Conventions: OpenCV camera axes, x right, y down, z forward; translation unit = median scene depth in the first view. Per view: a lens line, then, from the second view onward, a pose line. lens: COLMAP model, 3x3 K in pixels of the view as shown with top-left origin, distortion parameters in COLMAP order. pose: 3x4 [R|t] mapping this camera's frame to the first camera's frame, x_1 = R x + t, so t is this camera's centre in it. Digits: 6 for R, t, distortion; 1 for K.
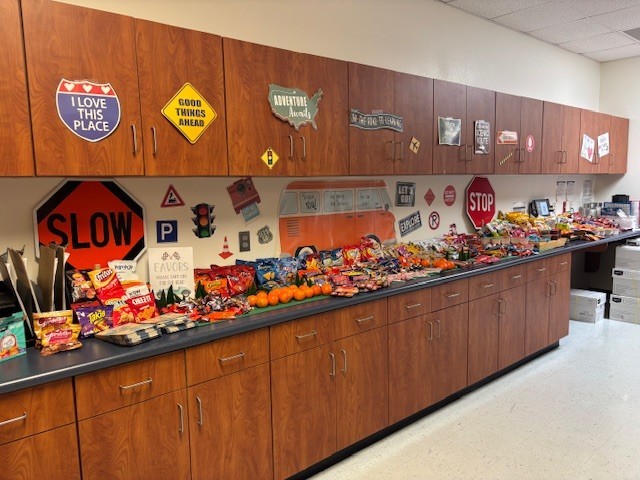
lens RADIAL K [[481.6, 0, 327.5], [0, 481.6, 240.4], [0, 0, 1]] dist [0.029775, -0.032187]
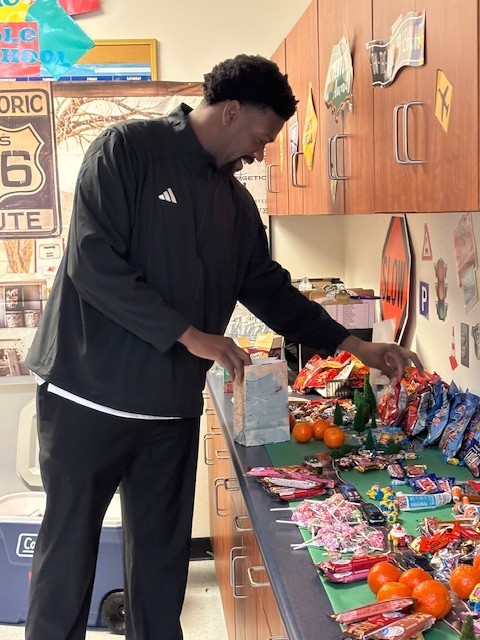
lens RADIAL K [[1109.2, 0, 262.7], [0, 1109.2, 321.6], [0, 0, 1]] dist [0.250636, -1.283460]
pose [[-0.572184, 0.108299, -0.812943, 0.937085], [-0.059580, 0.983135, 0.172906, -0.215361], [0.817958, 0.147370, -0.556081, 1.585162]]
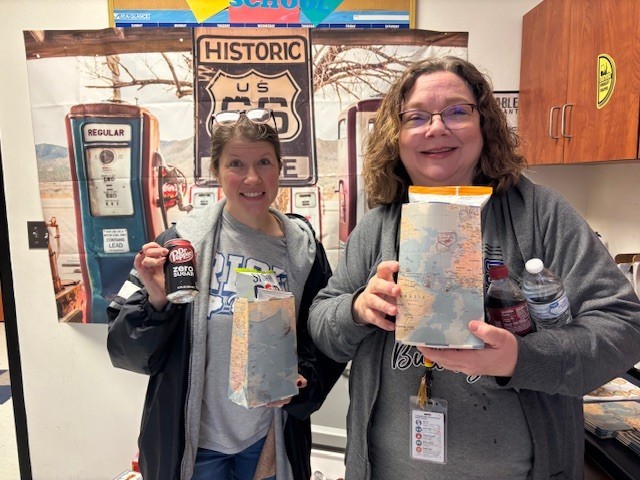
lens RADIAL K [[495.5, 0, 330.2], [0, 495.5, 239.0], [0, 0, 1]] dist [0.013425, -0.002541]
pose [[-0.618906, 0.119371, -0.776342, 0.230328], [-0.070095, 0.976047, 0.205959, -0.095682], [0.782331, 0.181887, -0.595714, 0.773473]]
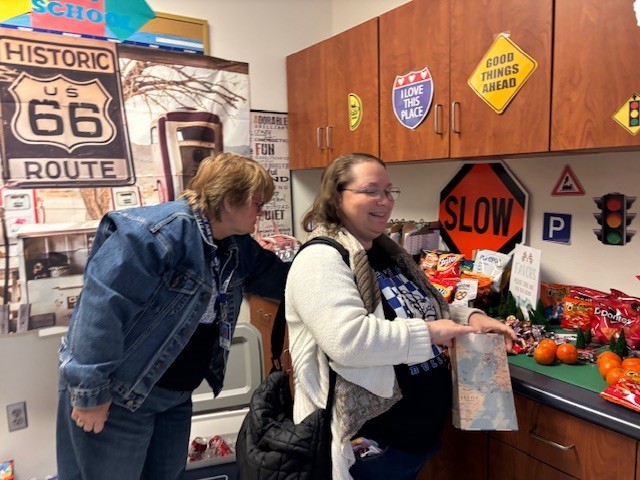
lens RADIAL K [[481.6, 0, 327.5], [0, 481.6, 240.4], [0, 0, 1]] dist [0.029775, -0.032187]
pose [[-0.110617, 0.143172, -0.983497, 0.449390], [-0.090834, 0.983972, 0.153457, -0.080617], [0.989703, 0.106310, -0.095840, 0.698394]]
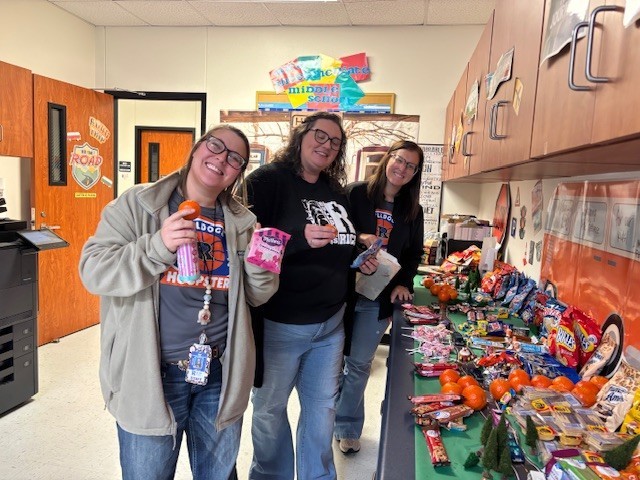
lens RADIAL K [[481.6, 0, 327.5], [0, 481.6, 240.4], [0, 0, 1]] dist [0.029775, -0.032187]
pose [[-0.767826, 0.049980, -0.638706, 0.737935], [-0.108389, 0.972446, 0.206397, -0.169102], [0.631423, 0.227706, -0.741253, 1.539770]]
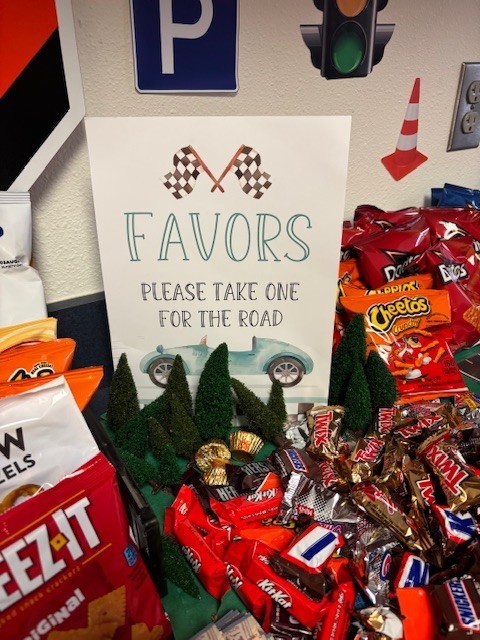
lens RADIAL K [[481.6, 0, 240.0], [0, 481.6, 320.0], [0, 0, 1]] dist [0.029775, -0.032187]
pose [[0.984927, 0.095536, -0.144191, -0.267044], [-0.034906, 0.926258, 0.375271, 0.015451], [0.169410, -0.364582, 0.915631, 0.770166]]
